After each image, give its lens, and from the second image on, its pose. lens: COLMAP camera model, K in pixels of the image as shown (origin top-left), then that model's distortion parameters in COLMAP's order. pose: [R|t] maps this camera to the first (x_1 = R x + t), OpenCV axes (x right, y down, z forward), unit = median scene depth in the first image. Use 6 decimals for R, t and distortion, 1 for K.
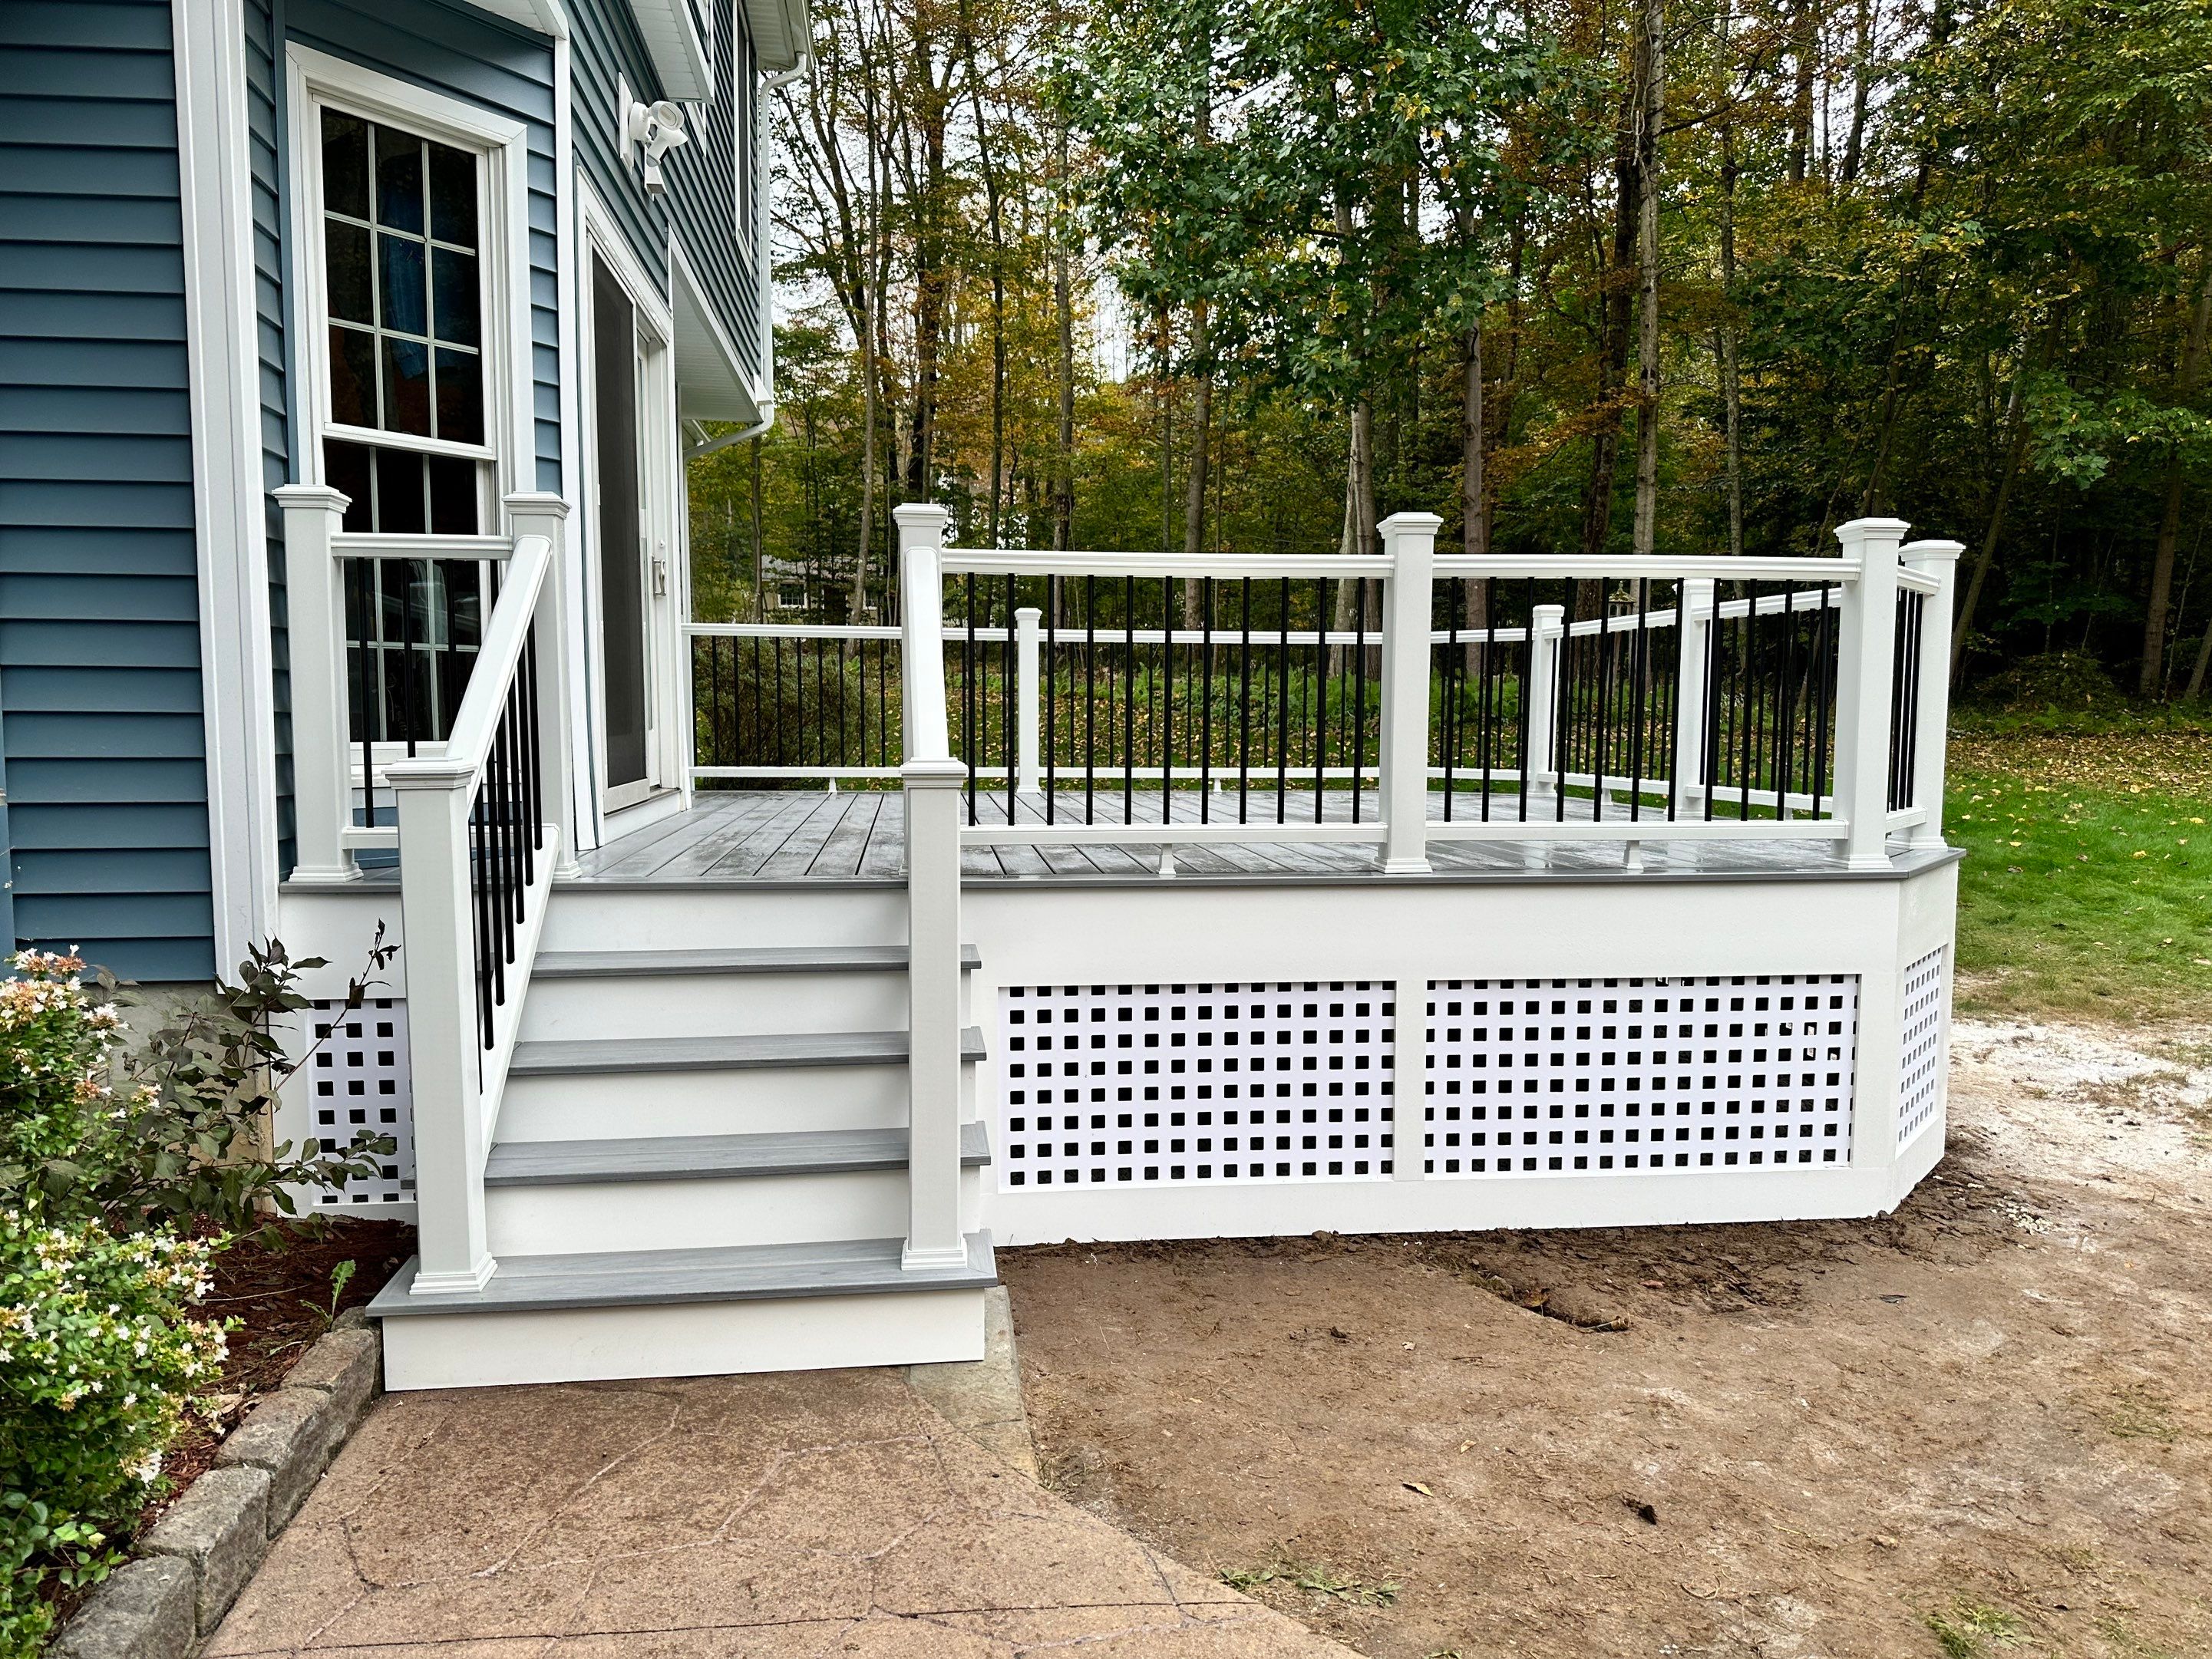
lens RADIAL K [[1557.6, 0, 1106.0], [0, 1557.6, 829.5], [0, 0, 1]] dist [0.077488, -0.100178]
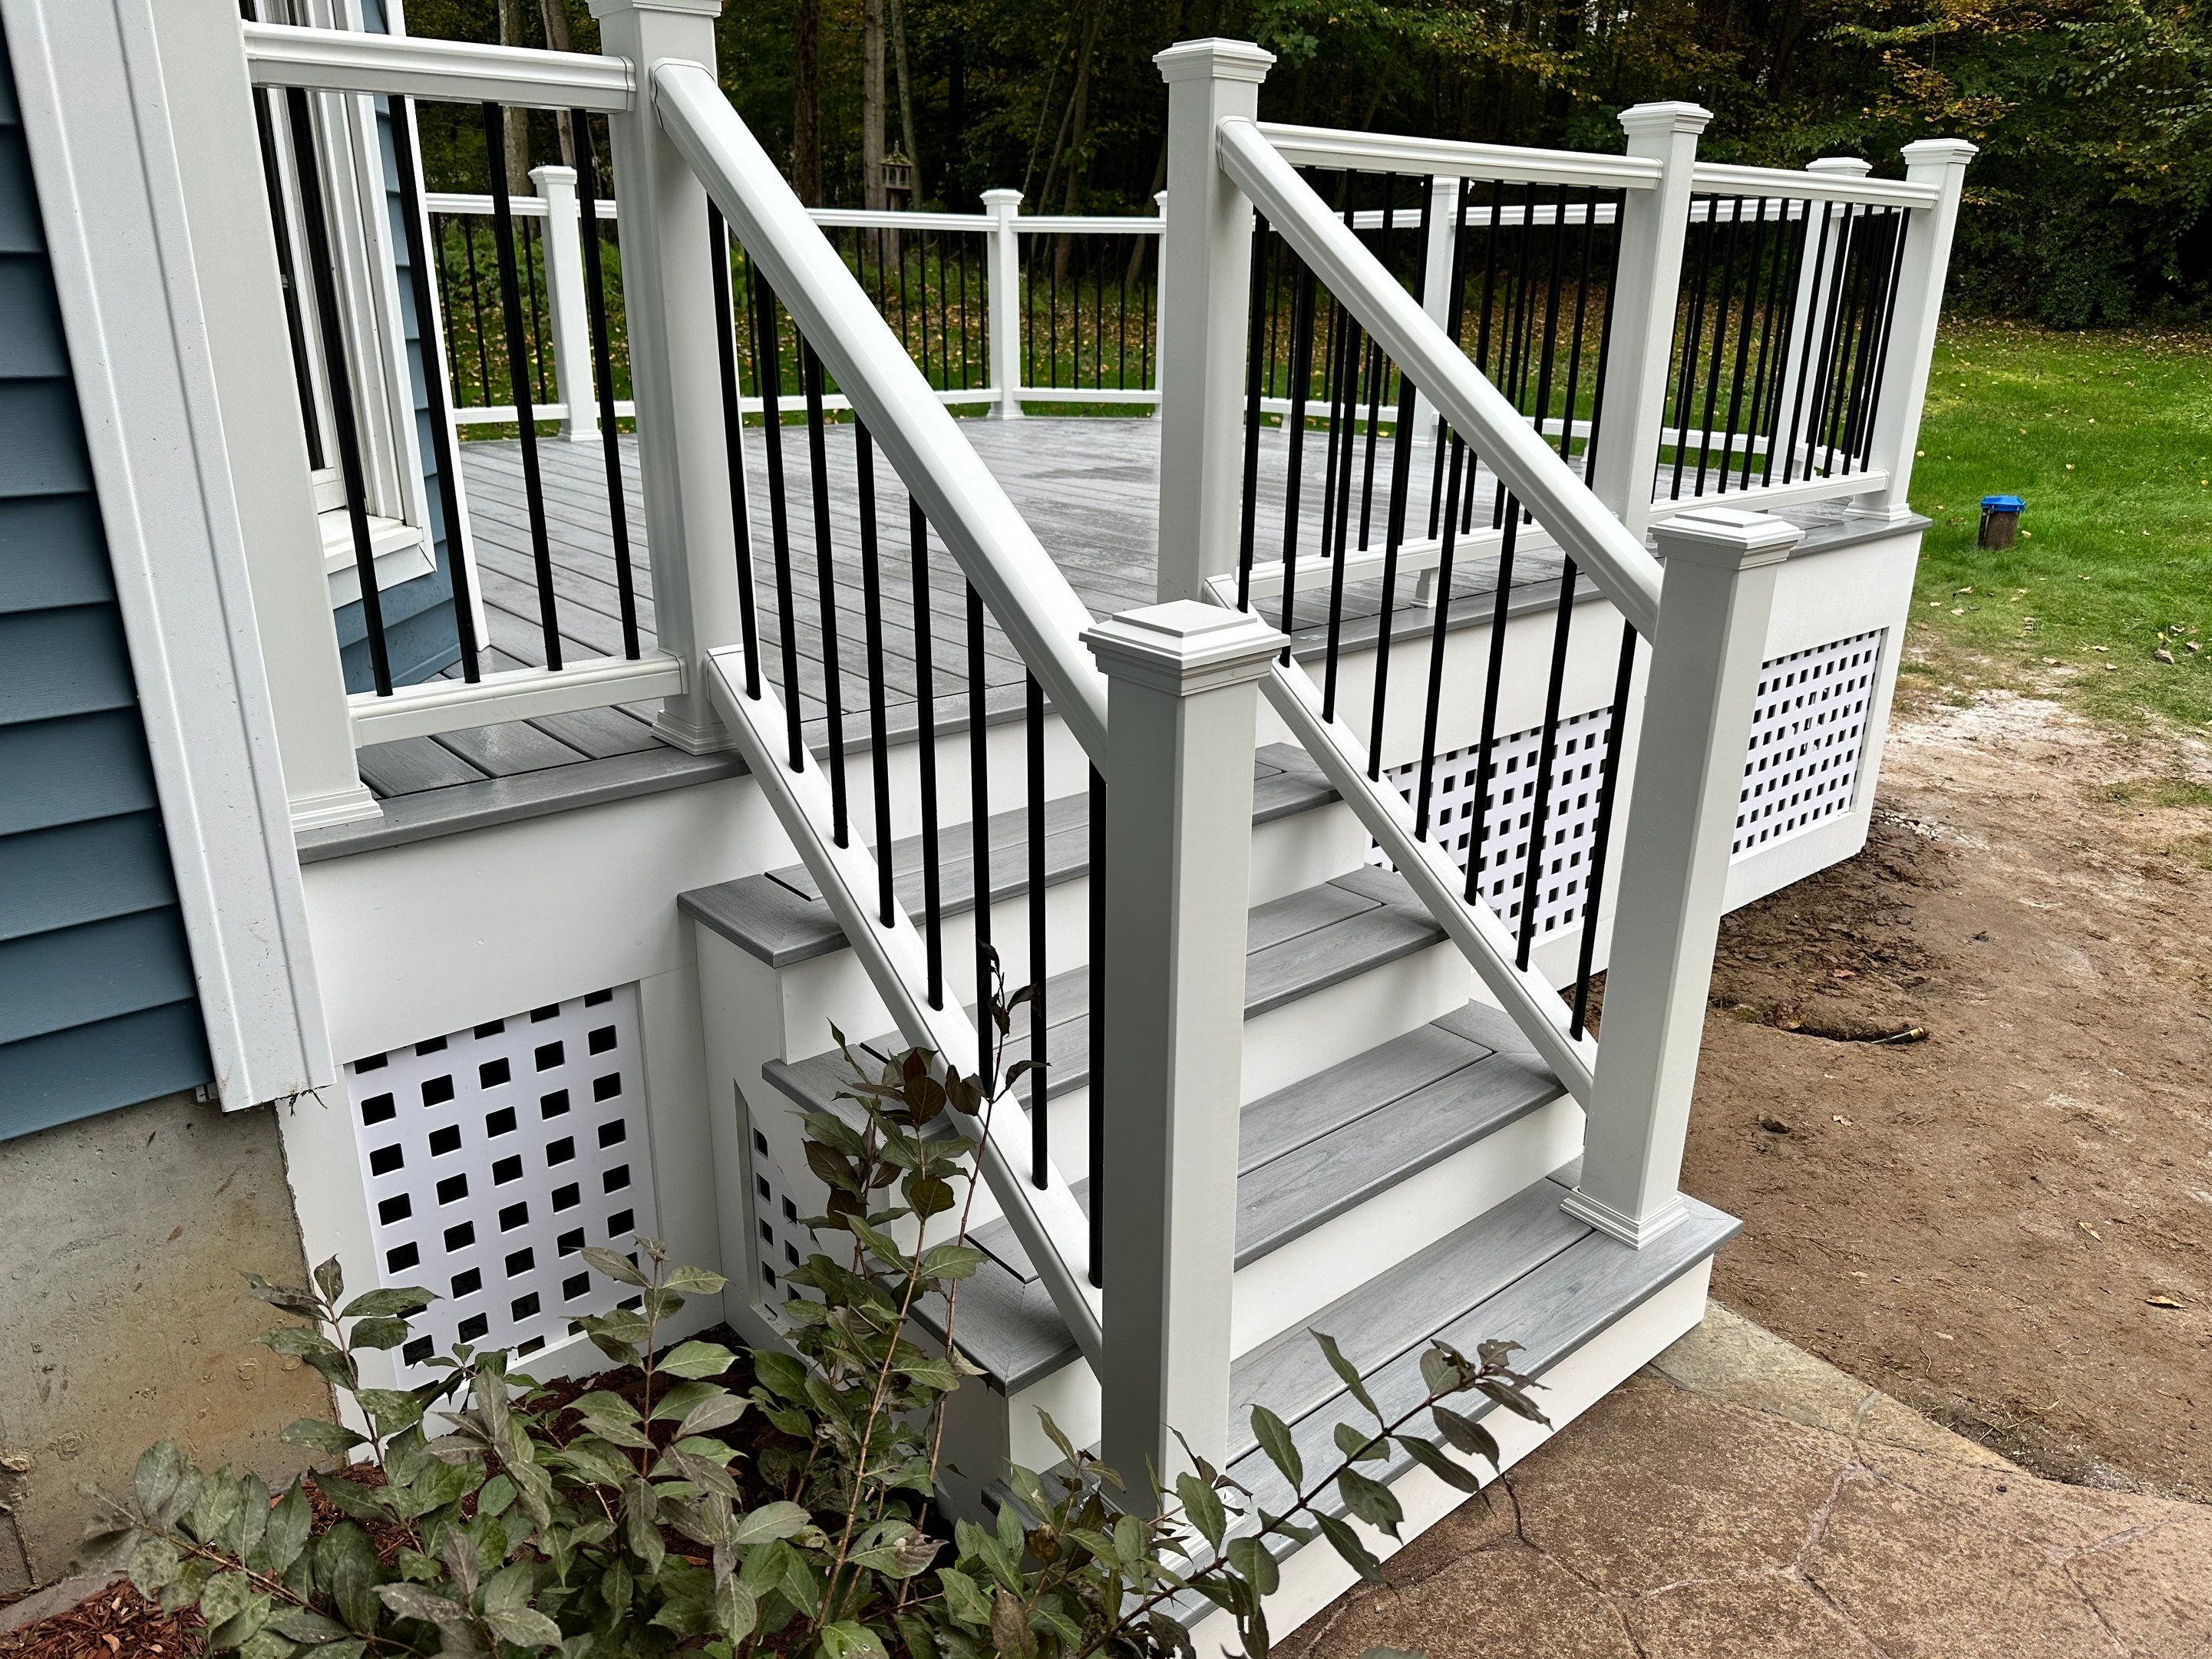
lens RADIAL K [[1557.6, 0, 1106.0], [0, 1557.6, 829.5], [0, 0, 1]] dist [0.077488, -0.100178]
pose [[0.837245, -0.178076, 0.517020, -0.478867], [0.036414, 0.961547, 0.272216, -0.075426], [-0.545615, -0.209084, 0.811535, 0.421971]]
